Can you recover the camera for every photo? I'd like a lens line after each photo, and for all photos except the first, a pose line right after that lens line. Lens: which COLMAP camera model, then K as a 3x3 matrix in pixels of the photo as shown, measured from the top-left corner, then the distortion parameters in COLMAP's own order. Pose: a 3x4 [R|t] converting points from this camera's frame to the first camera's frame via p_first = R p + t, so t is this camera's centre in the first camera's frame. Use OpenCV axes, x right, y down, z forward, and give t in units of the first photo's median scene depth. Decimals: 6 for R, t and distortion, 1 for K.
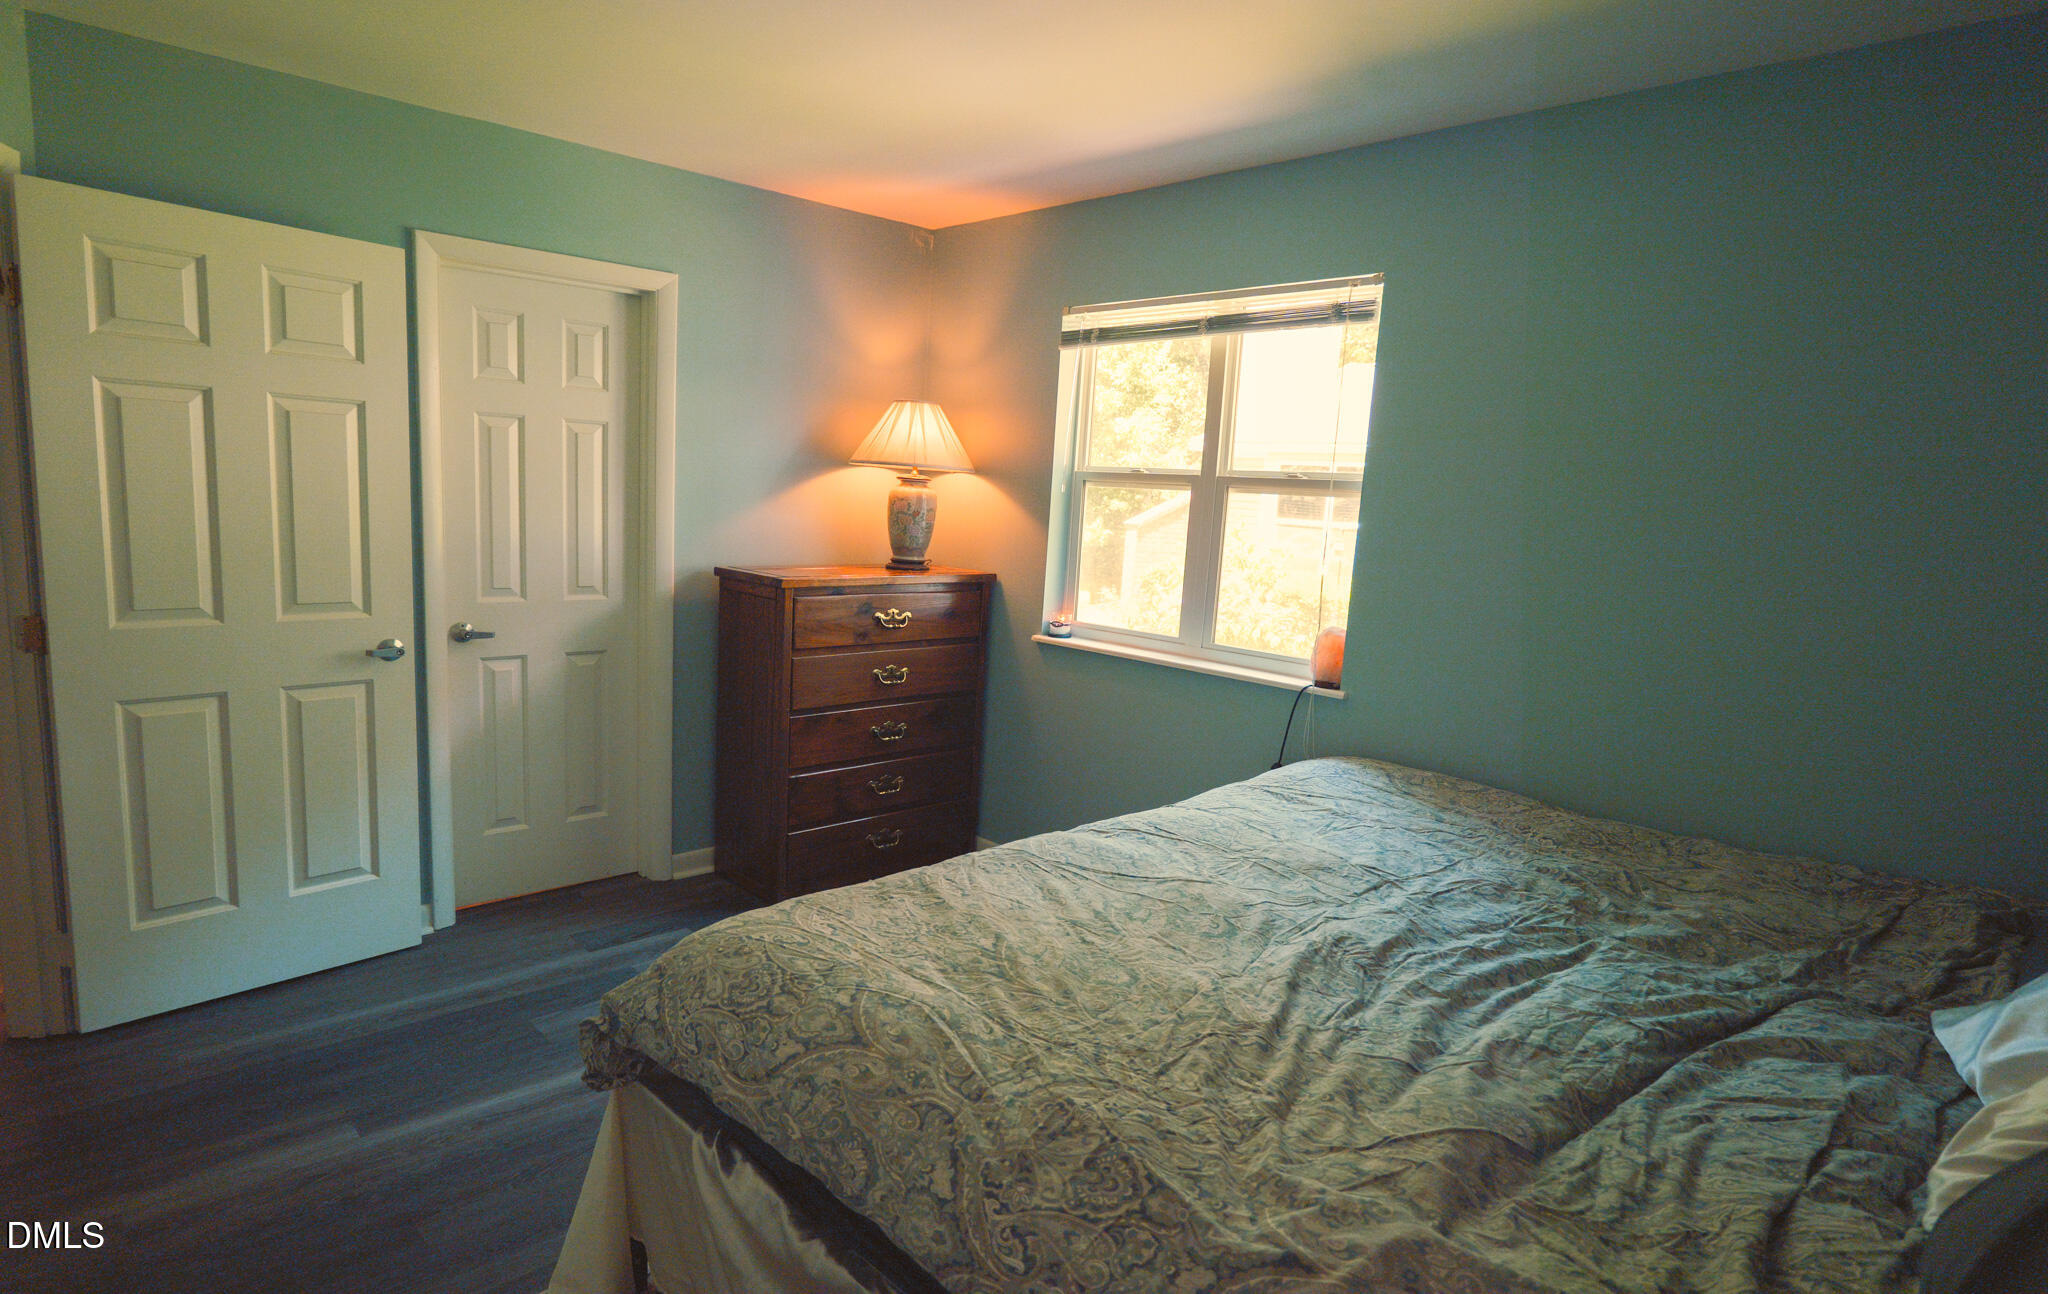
lens RADIAL K [[1072.0, 0, 968.5], [0, 1072.0, 645.9], [0, 0, 1]] dist [-0.001234, -0.000075]
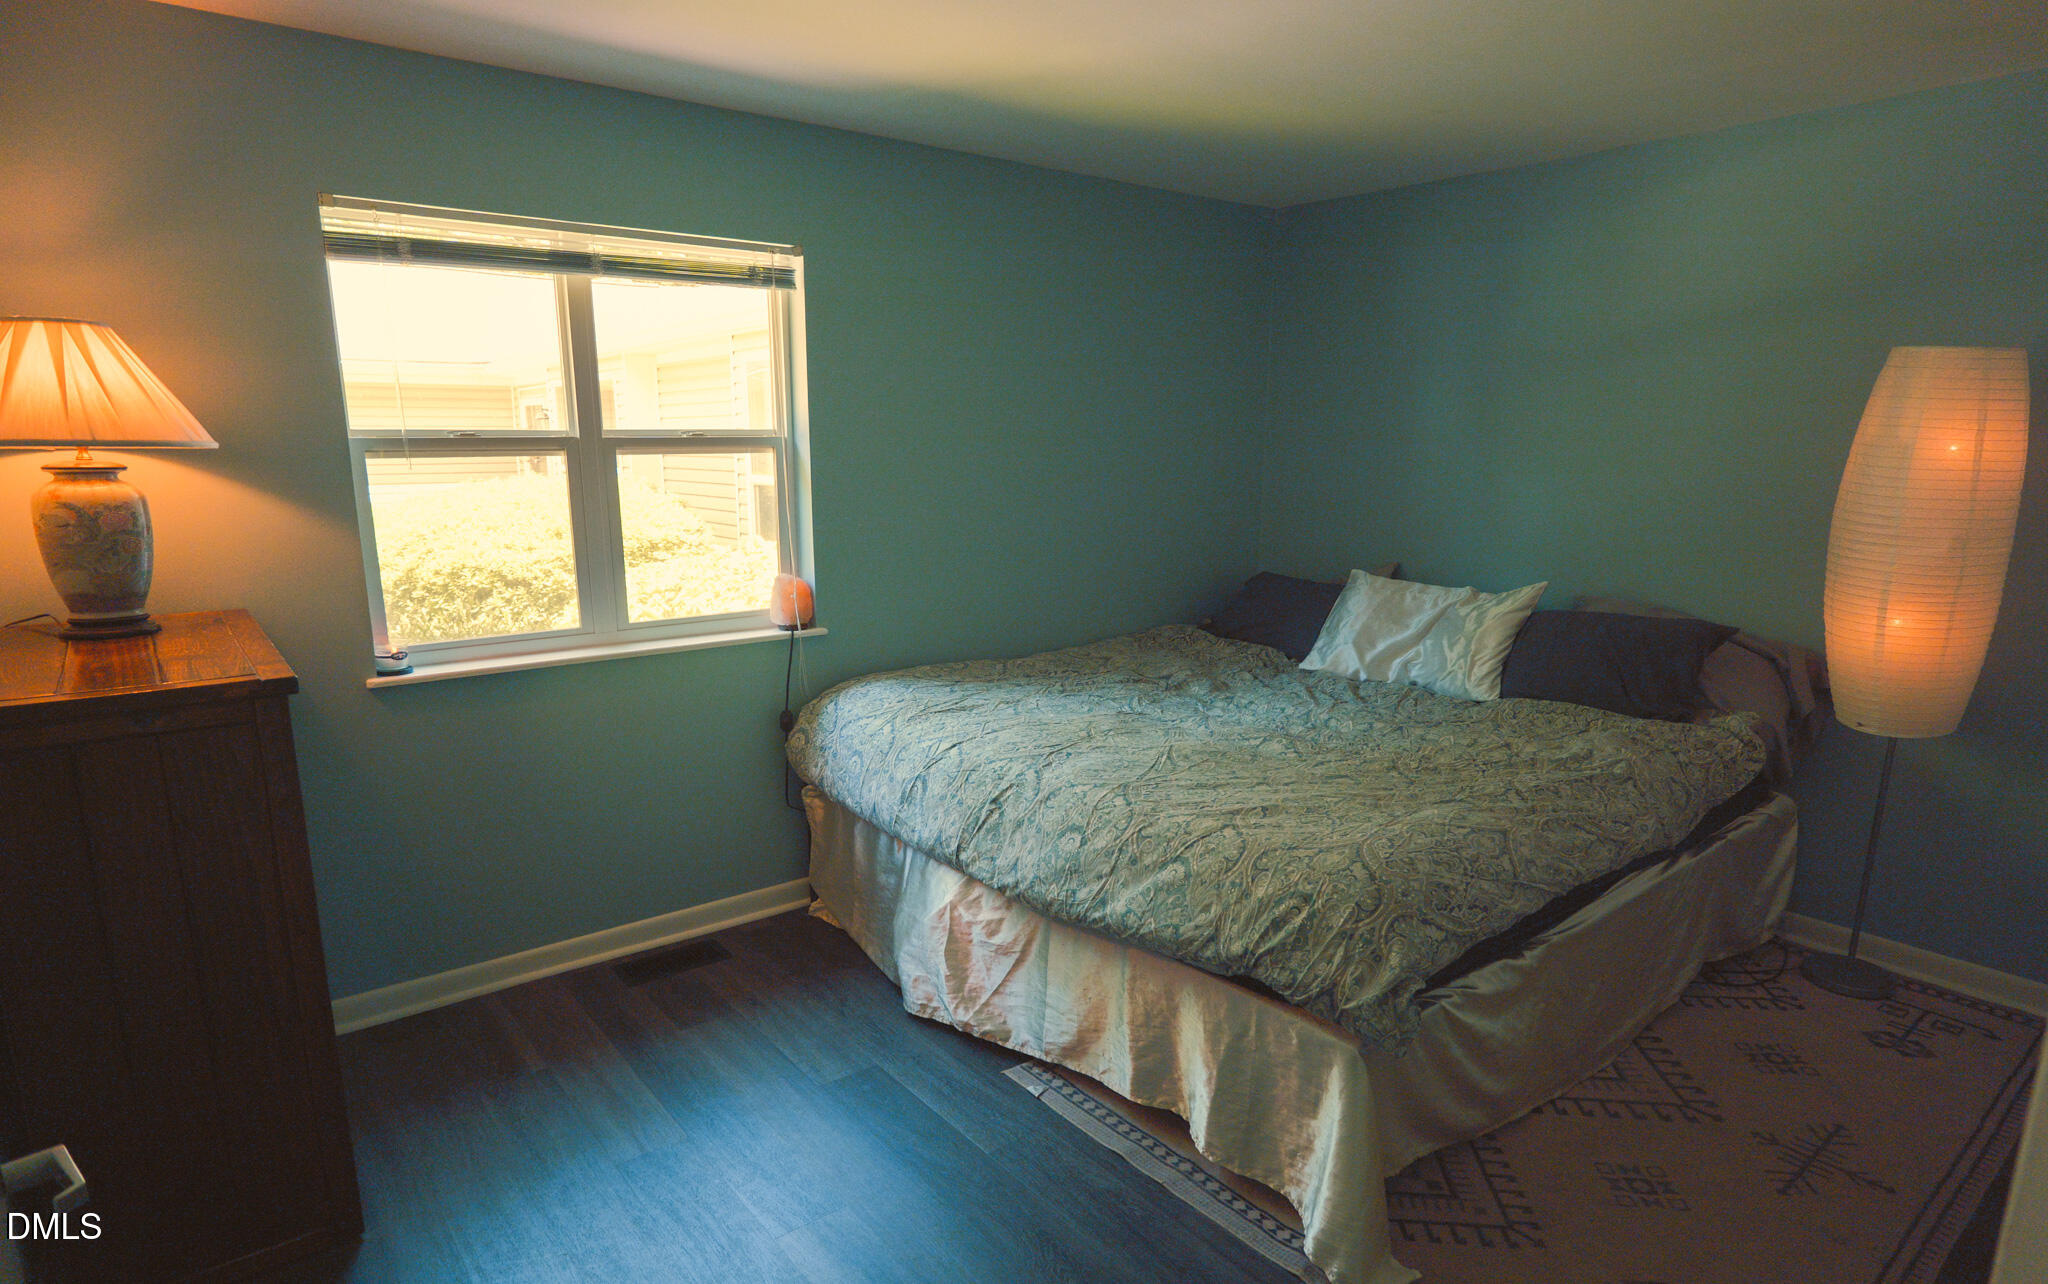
lens RADIAL K [[1083.2, 0, 1021.4], [0, 1083.2, 685.6], [0, 0, 1]] dist [0.000918, 0.000586]
pose [[0.126419, -0.276099, 0.952779, -0.724298], [0.154835, 0.954205, 0.255968, -0.158150], [-0.979818, 0.115164, 0.163380, 0.612984]]
